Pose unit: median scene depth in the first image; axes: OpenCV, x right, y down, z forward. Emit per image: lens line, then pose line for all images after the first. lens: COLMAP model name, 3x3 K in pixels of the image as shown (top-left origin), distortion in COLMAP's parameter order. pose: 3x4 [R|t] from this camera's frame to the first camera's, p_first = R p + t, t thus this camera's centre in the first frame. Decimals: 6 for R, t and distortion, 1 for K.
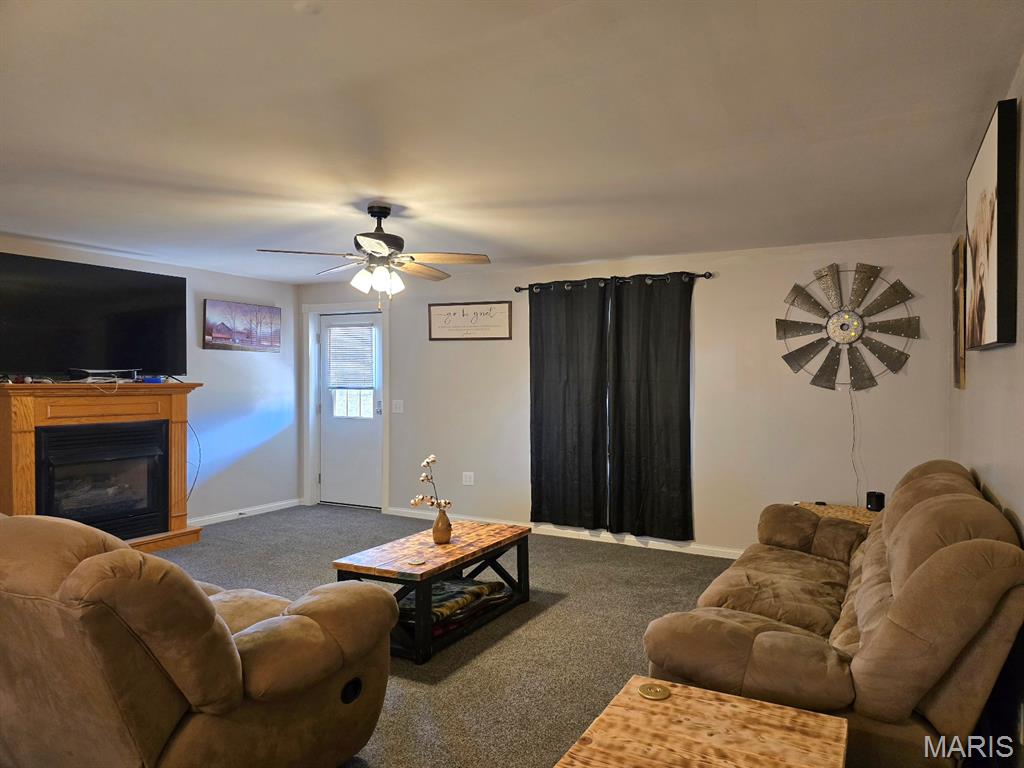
lens RADIAL K [[691.5, 0, 529.1], [0, 691.5, 390.6], [0, 0, 1]] dist [0.062196, -0.069762]
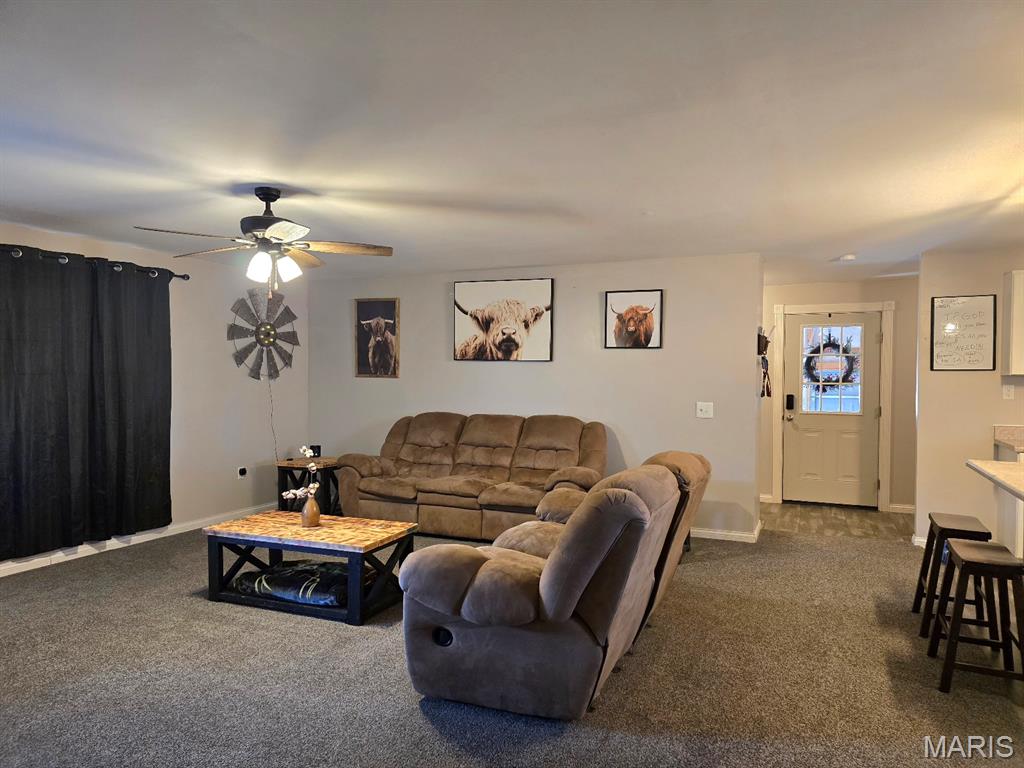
lens RADIAL K [[691.5, 0, 529.1], [0, 691.5, 390.6], [0, 0, 1]] dist [0.062196, -0.069762]
pose [[-0.111537, -0.030256, 0.993300, -0.963677], [0.007638, 0.999481, 0.031302, -0.018230], [-0.993731, 0.011078, -0.111248, 0.622571]]
